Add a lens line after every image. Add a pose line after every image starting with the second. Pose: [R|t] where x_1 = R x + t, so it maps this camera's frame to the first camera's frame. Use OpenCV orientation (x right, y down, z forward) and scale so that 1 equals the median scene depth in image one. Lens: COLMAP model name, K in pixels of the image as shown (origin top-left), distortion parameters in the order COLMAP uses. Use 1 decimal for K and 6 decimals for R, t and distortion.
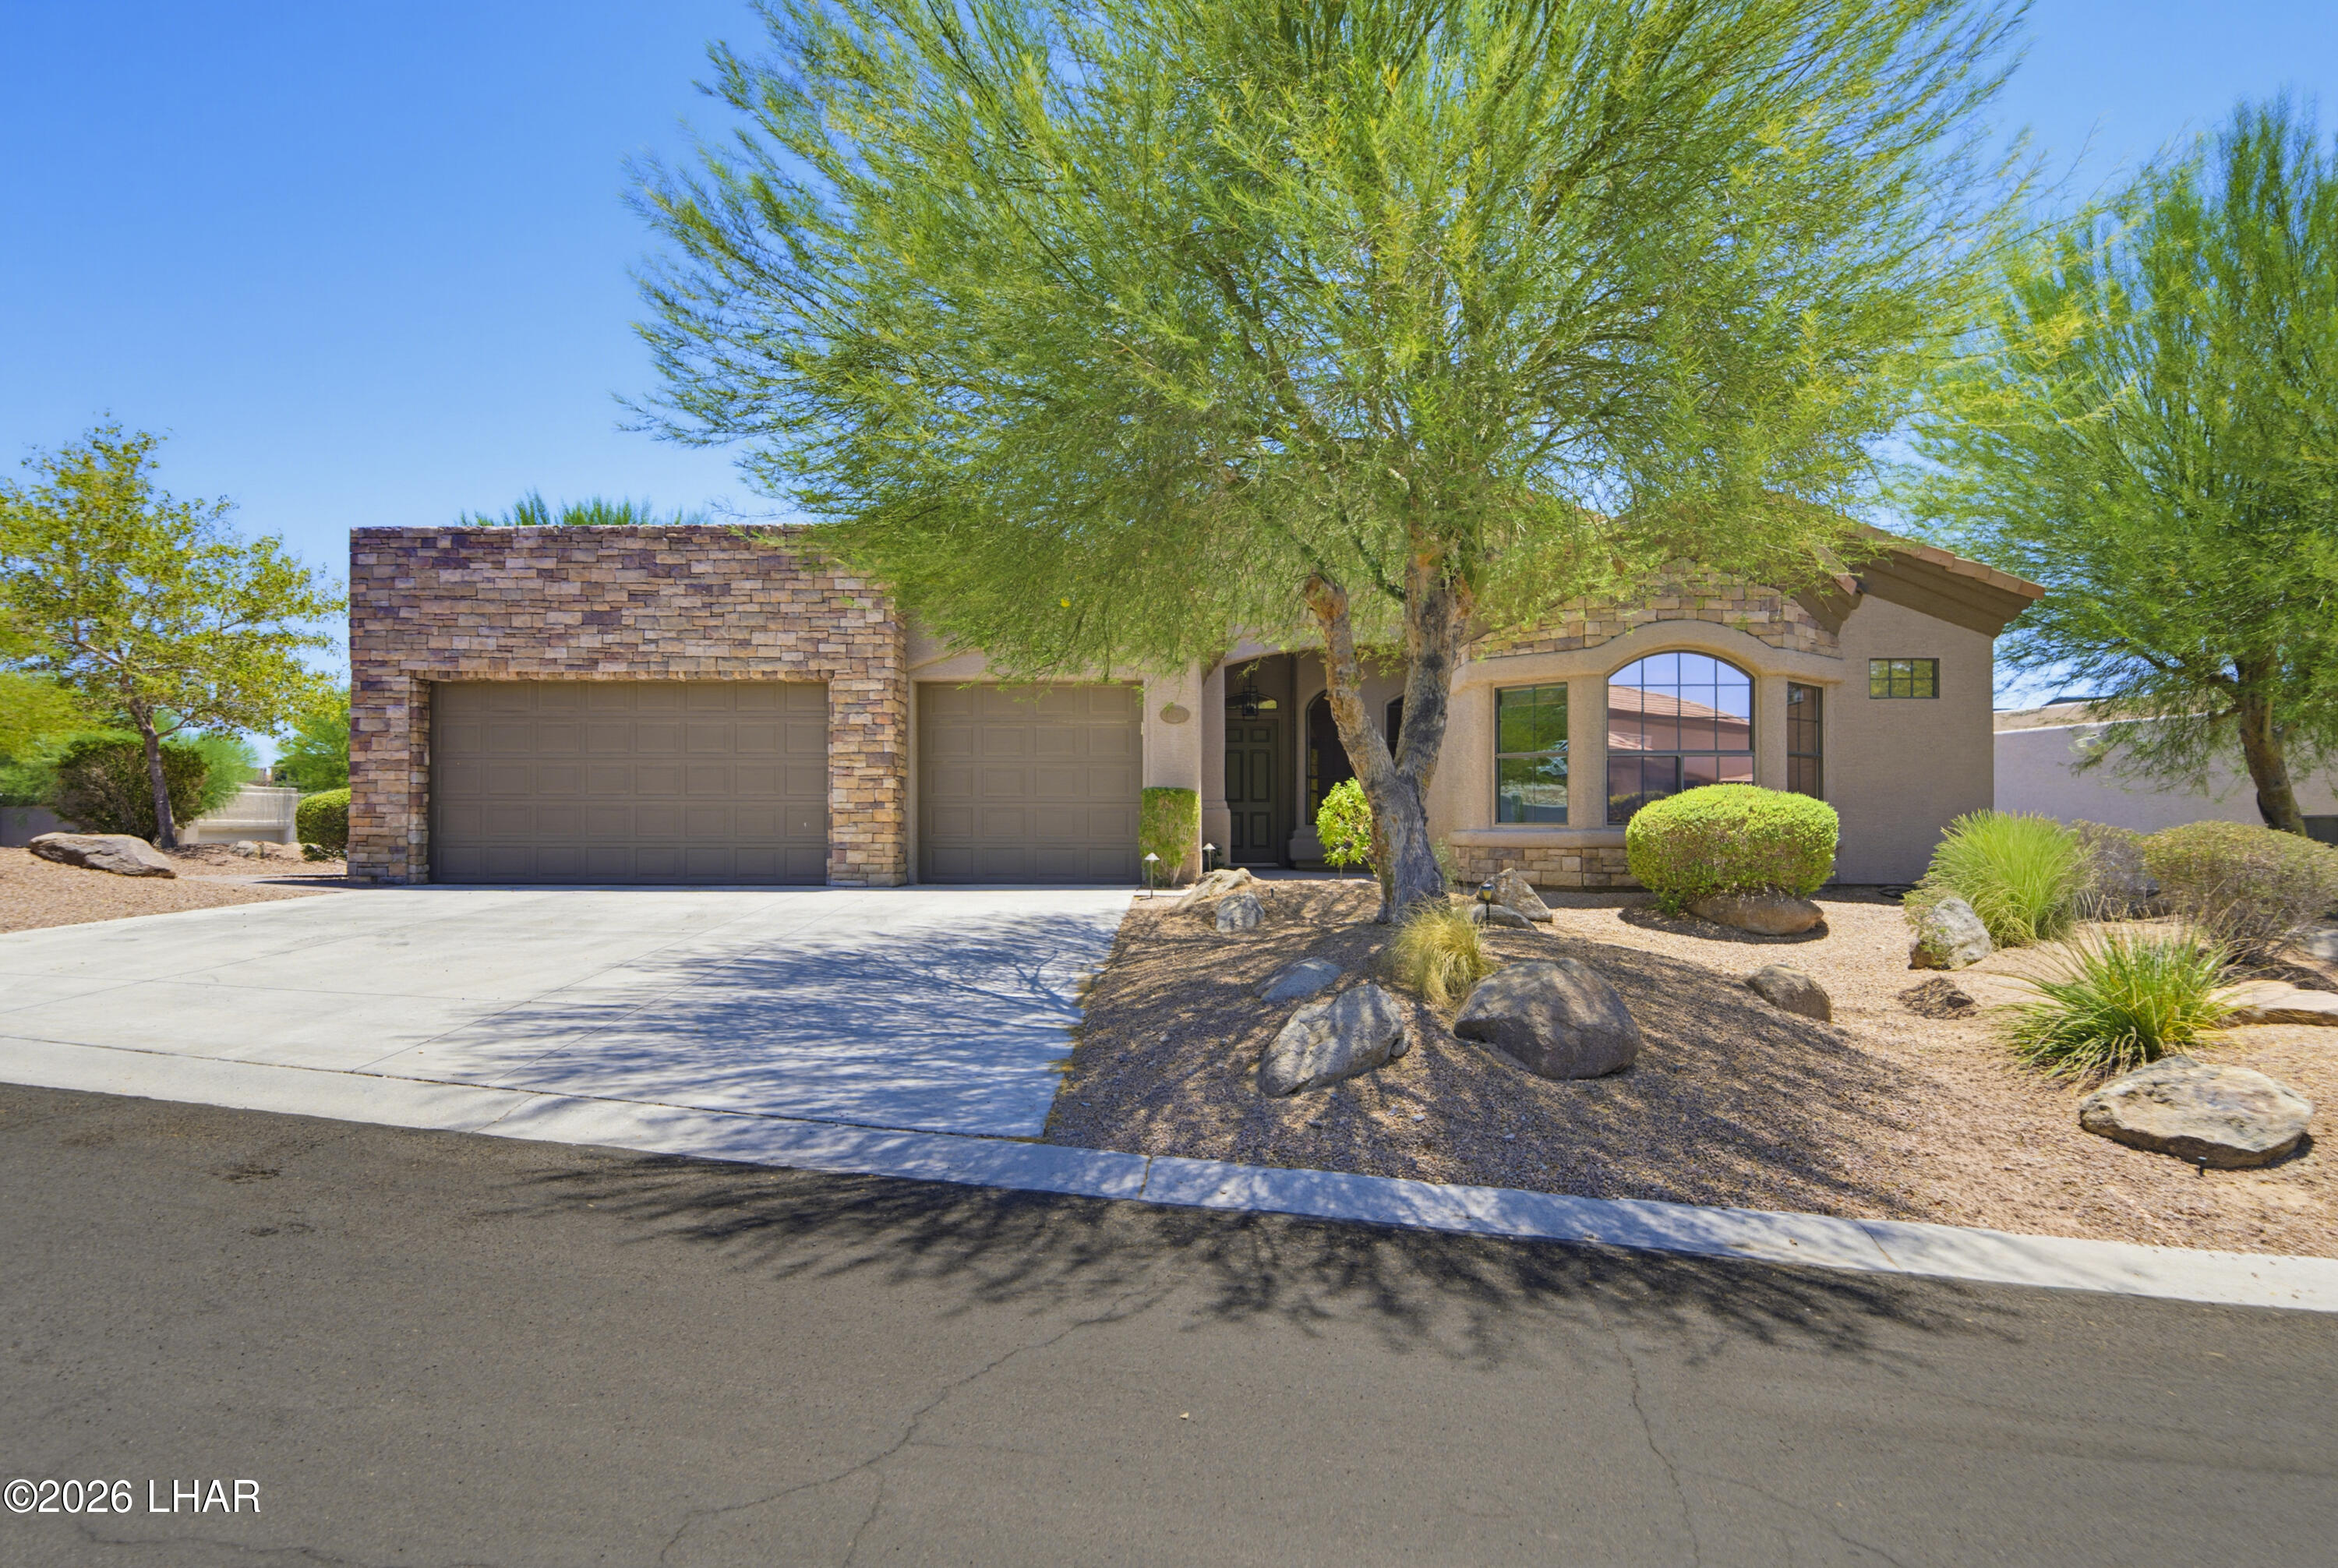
lens RADIAL K [[1466.1, 0, 1172.4], [0, 1466.1, 797.9], [0, 0, 1]] dist [0.003868, -0.001673]
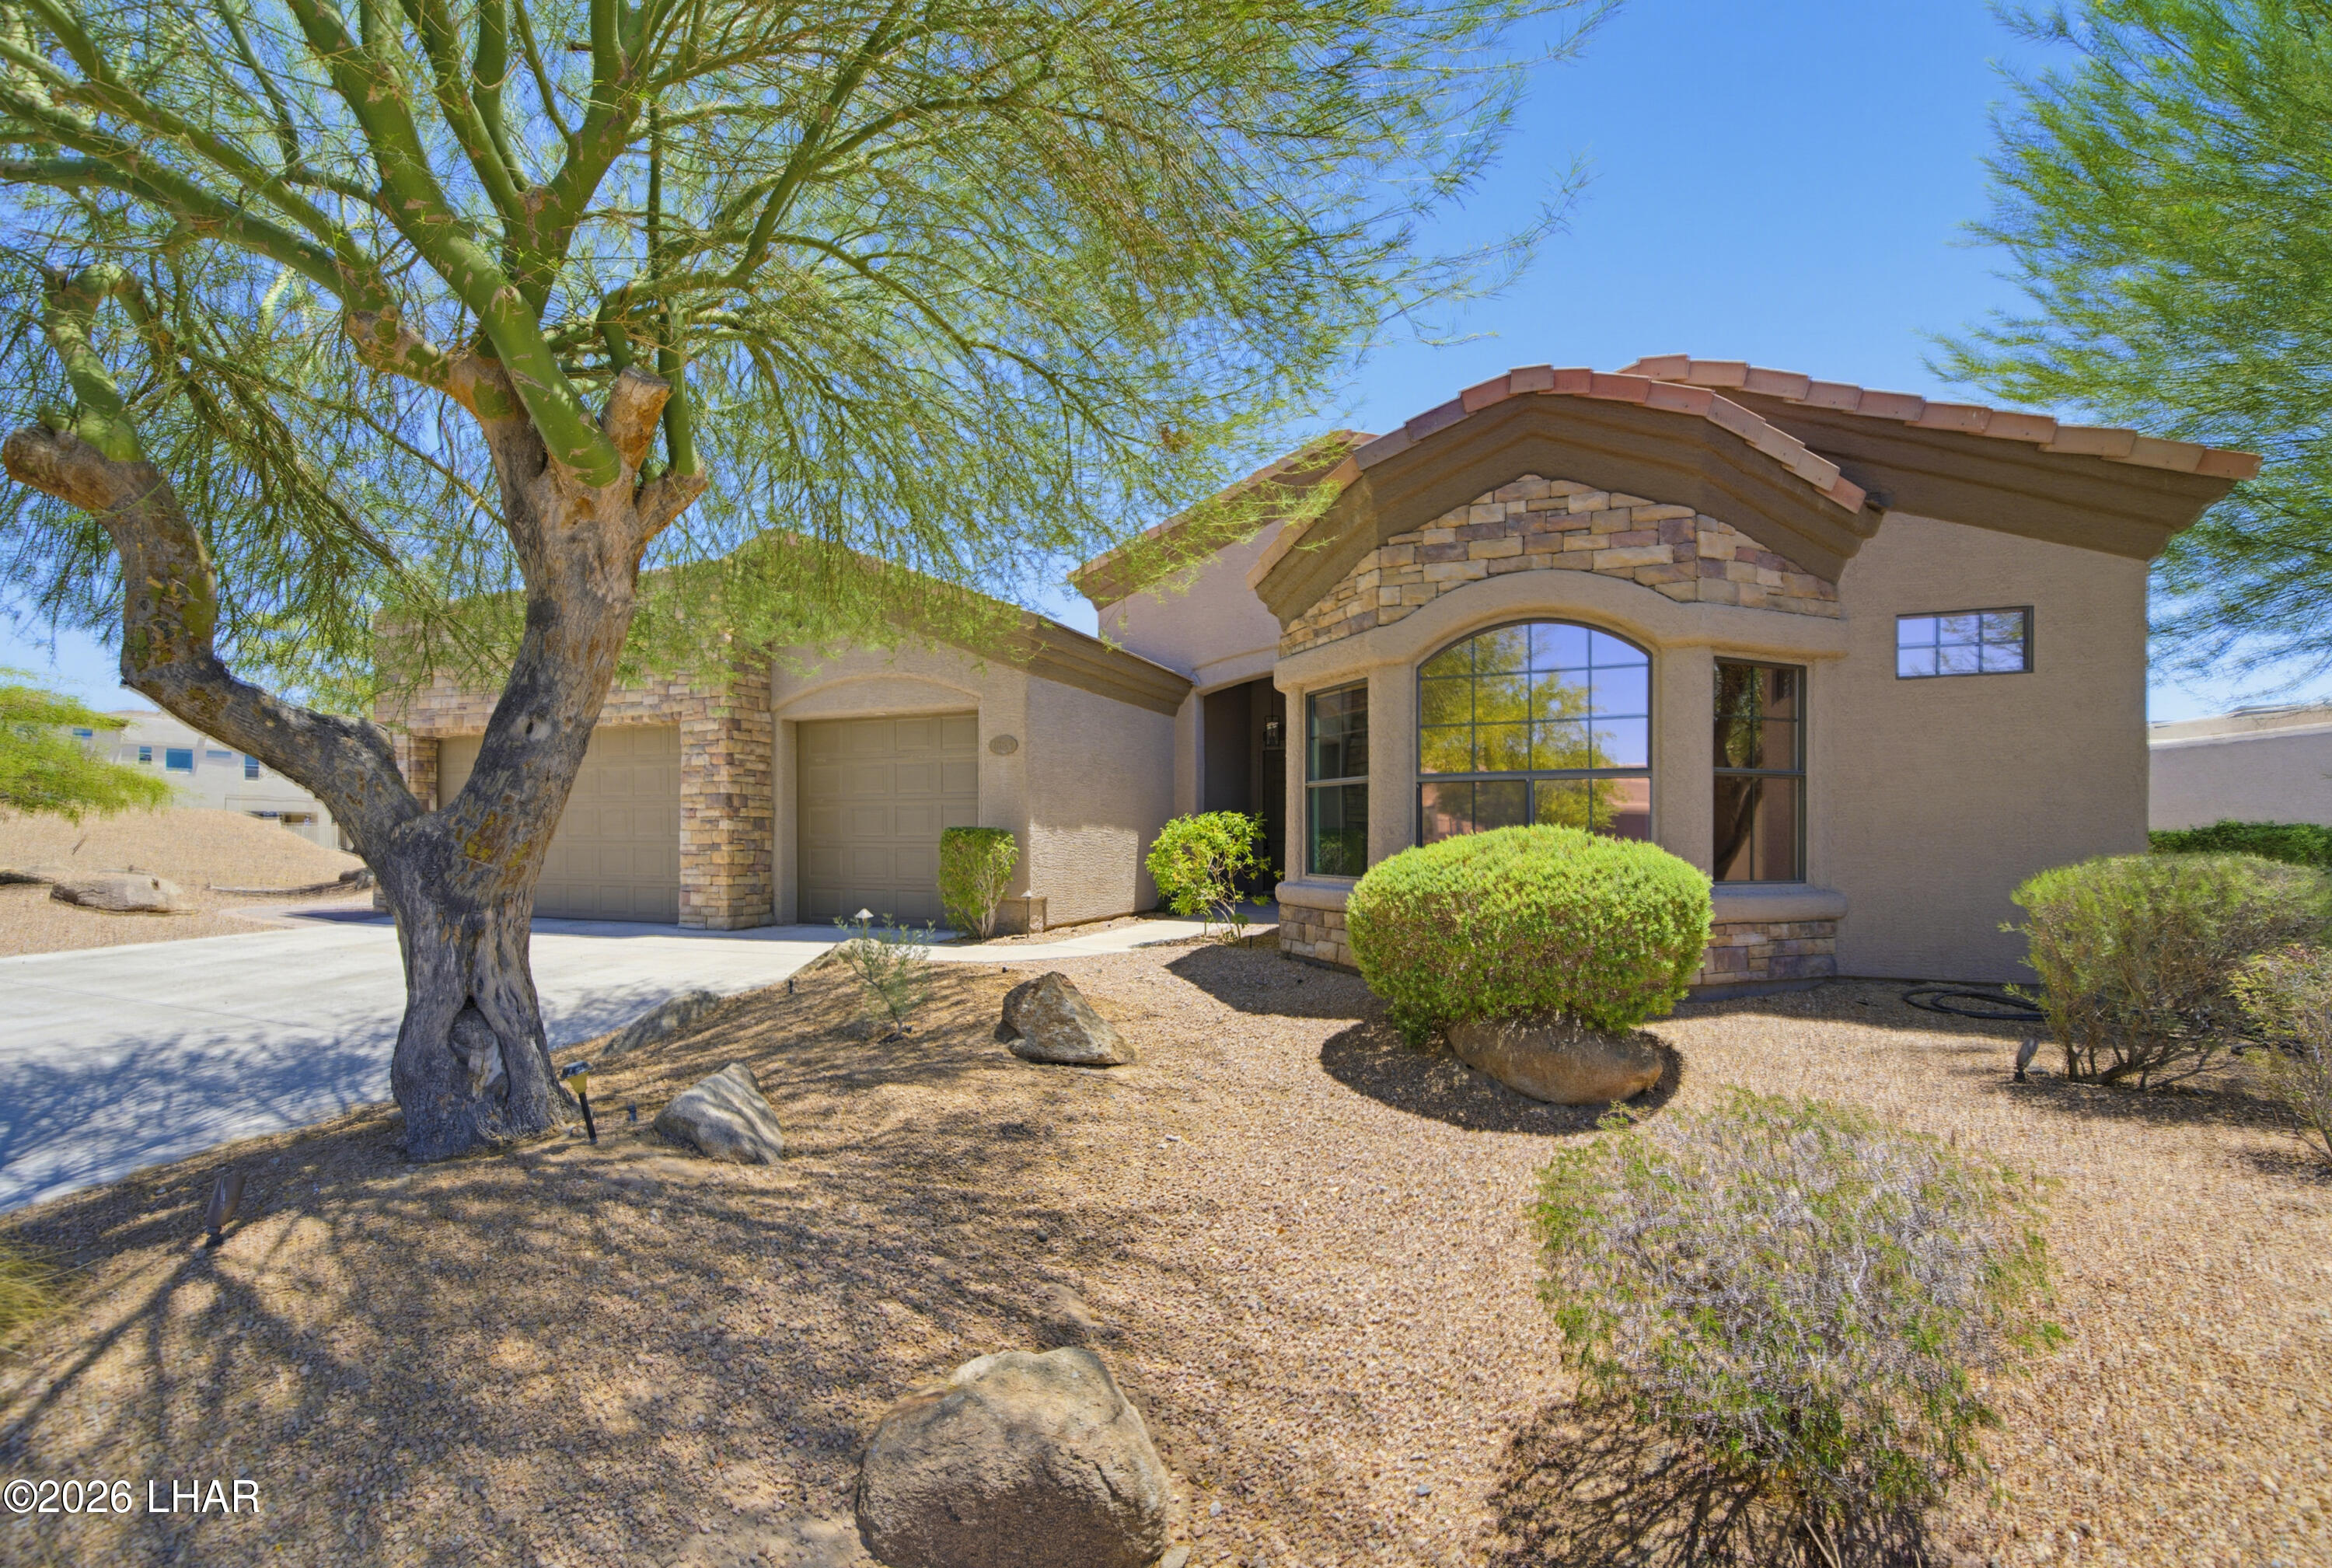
lens RADIAL K [[1002.9, 0, 1187.8], [0, 1002.9, 828.4], [0, 0, 1]] dist [-0.000112, 0.000202]
pose [[0.938027, -0.006020, -0.346511, 0.325979], [0.010517, 0.999883, 0.011098, -0.011845], [0.346404, -0.014054, 0.937980, 0.476283]]
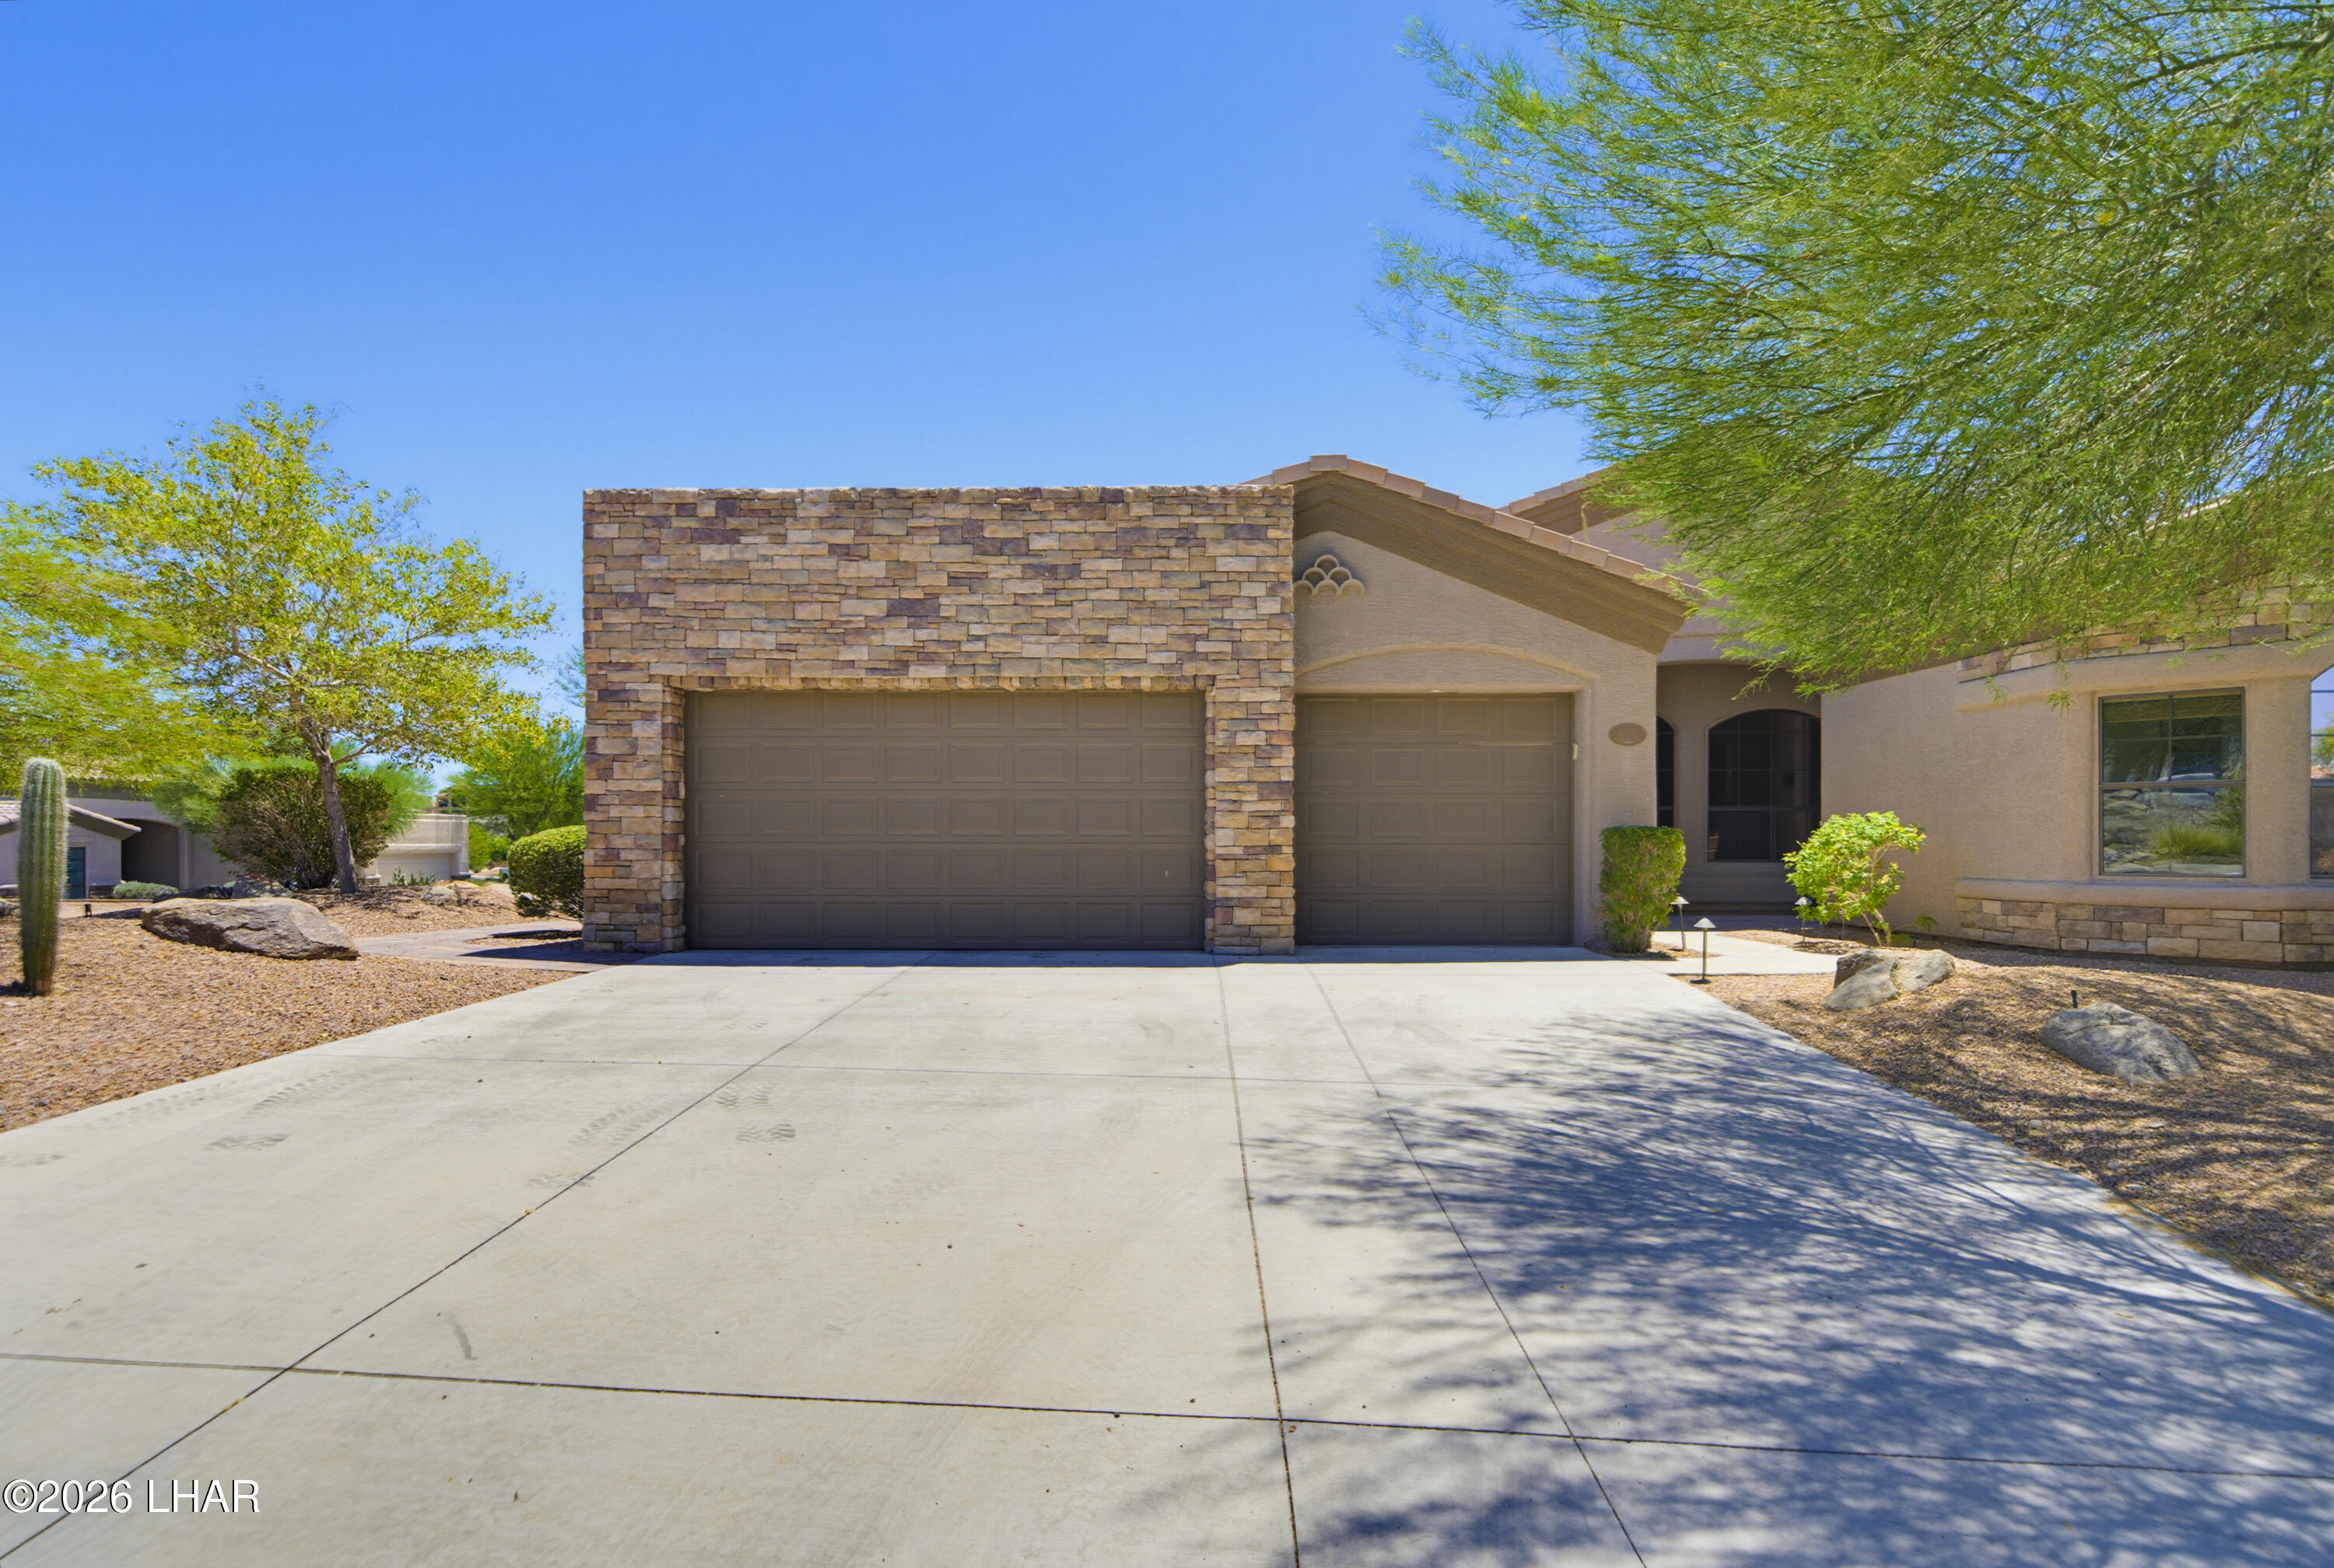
lens RADIAL K [[1138.3, 0, 1166.7], [0, 1138.3, 833.5], [0, 0, 1]] dist [0.002302, 0.000233]
pose [[0.999775, -0.001078, 0.021166, -0.268089], [0.000818, 0.999924, 0.012329, -0.011054], [-0.021178, -0.012309, 0.999700, 0.395377]]
